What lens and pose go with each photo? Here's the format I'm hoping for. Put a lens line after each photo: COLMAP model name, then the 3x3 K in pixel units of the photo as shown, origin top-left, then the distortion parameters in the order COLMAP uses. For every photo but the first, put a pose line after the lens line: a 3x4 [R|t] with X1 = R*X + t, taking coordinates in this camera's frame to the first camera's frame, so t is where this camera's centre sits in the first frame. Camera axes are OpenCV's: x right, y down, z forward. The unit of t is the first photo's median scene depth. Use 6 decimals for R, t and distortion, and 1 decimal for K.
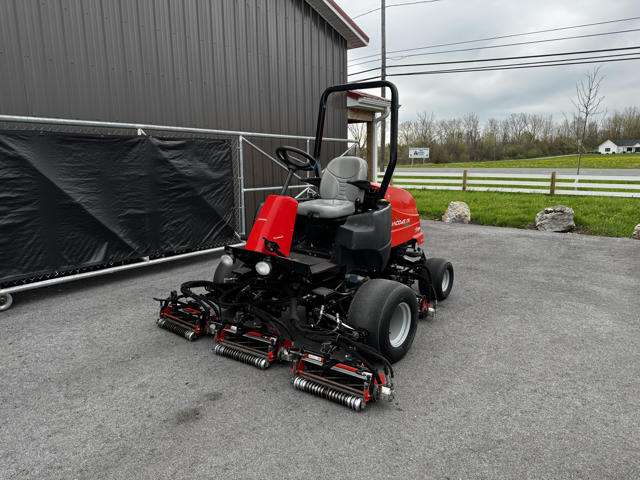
lens RADIAL K [[450.7, 0, 321.7], [0, 450.7, 236.7], [0, 0, 1]] dist [0.036649, -0.056376]
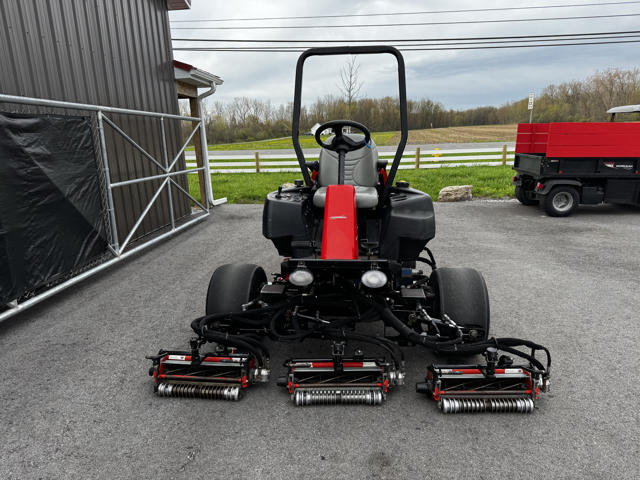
lens RADIAL K [[450.7, 0, 318.9], [0, 450.7, 245.0], [0, 0, 1]] dist [0.036649, -0.056376]
pose [[0.839605, -0.146755, 0.522998, -0.367807], [0.119456, 0.989127, 0.085782, -0.039662], [-0.529900, -0.009548, 0.848006, 0.239087]]
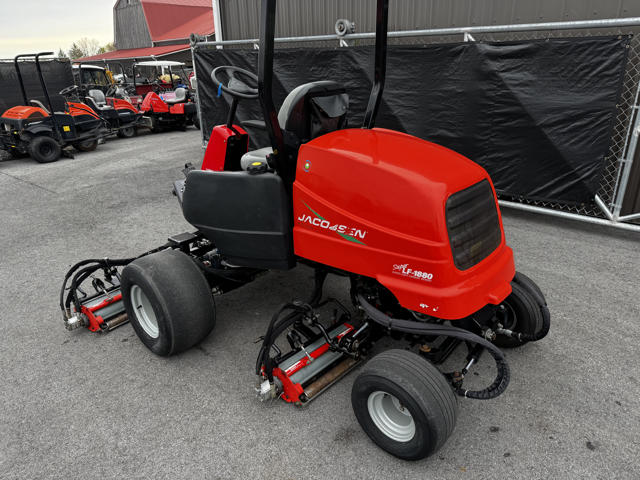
lens RADIAL K [[436.4, 0, 318.9], [0, 436.4, 245.7], [0, 0, 1]] dist [-0.005286, -0.002306]
pose [[-0.053031, 0.375538, -0.925288, 0.504315], [-0.164247, 0.910692, 0.379028, -0.142793], [0.984993, 0.172076, 0.013386, 0.797326]]
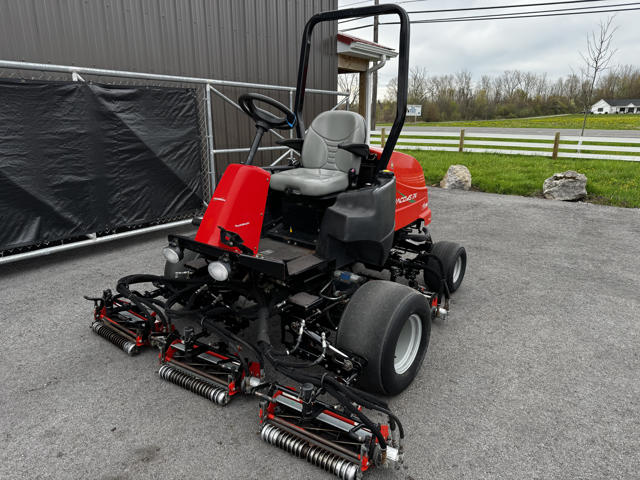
lens RADIAL K [[450.7, 0, 317.7], [0, 450.7, 242.1], [0, 0, 1]] dist [0.036649, -0.056376]
pose [[0.999766, 0.006064, 0.020769, 0.005886], [-0.008139, 0.994819, 0.101339, -0.028561], [-0.020047, -0.101484, 0.994635, 0.180340]]
